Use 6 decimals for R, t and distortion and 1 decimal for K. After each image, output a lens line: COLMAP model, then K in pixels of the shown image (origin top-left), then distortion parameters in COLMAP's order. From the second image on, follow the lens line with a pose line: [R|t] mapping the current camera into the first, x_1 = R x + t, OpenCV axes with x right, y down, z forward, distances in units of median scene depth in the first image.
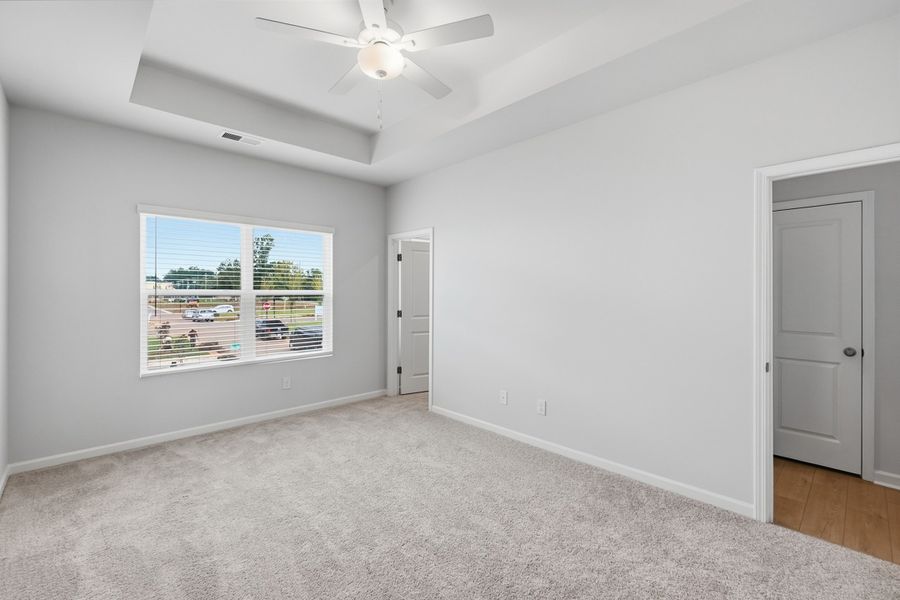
lens RADIAL K [[402.5, 0, 451.3], [0, 402.5, 298.1], [0, 0, 1]] dist [0.000469, -0.001019]
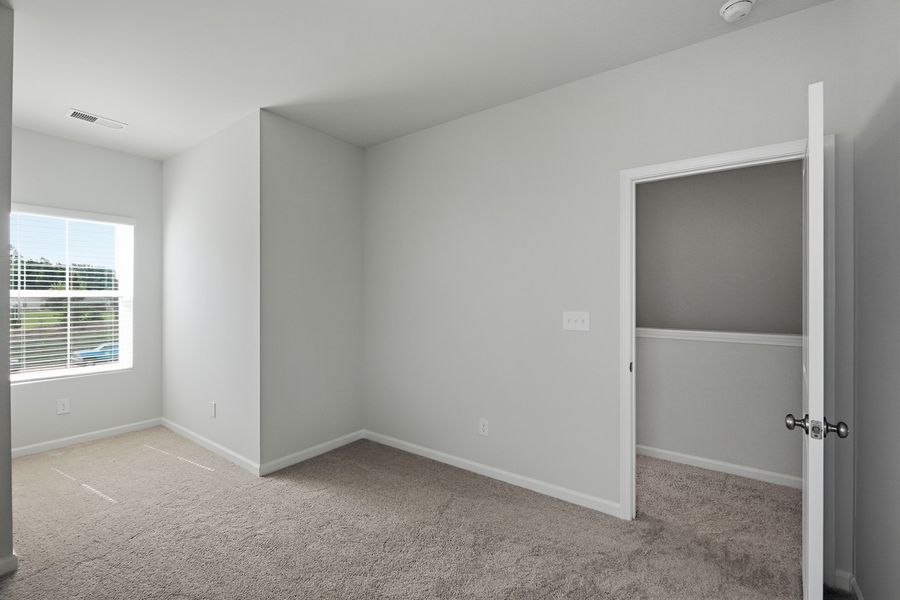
lens RADIAL K [[402.5, 0, 452.2], [0, 402.5, 297.0], [0, 0, 1]] dist [0.000469, -0.001019]
pose [[0.992036, -0.003488, 0.125909, 0.210433], [0.004399, 0.999966, -0.006963, 0.000681], [-0.125880, 0.007461, 0.992017, 0.050455]]
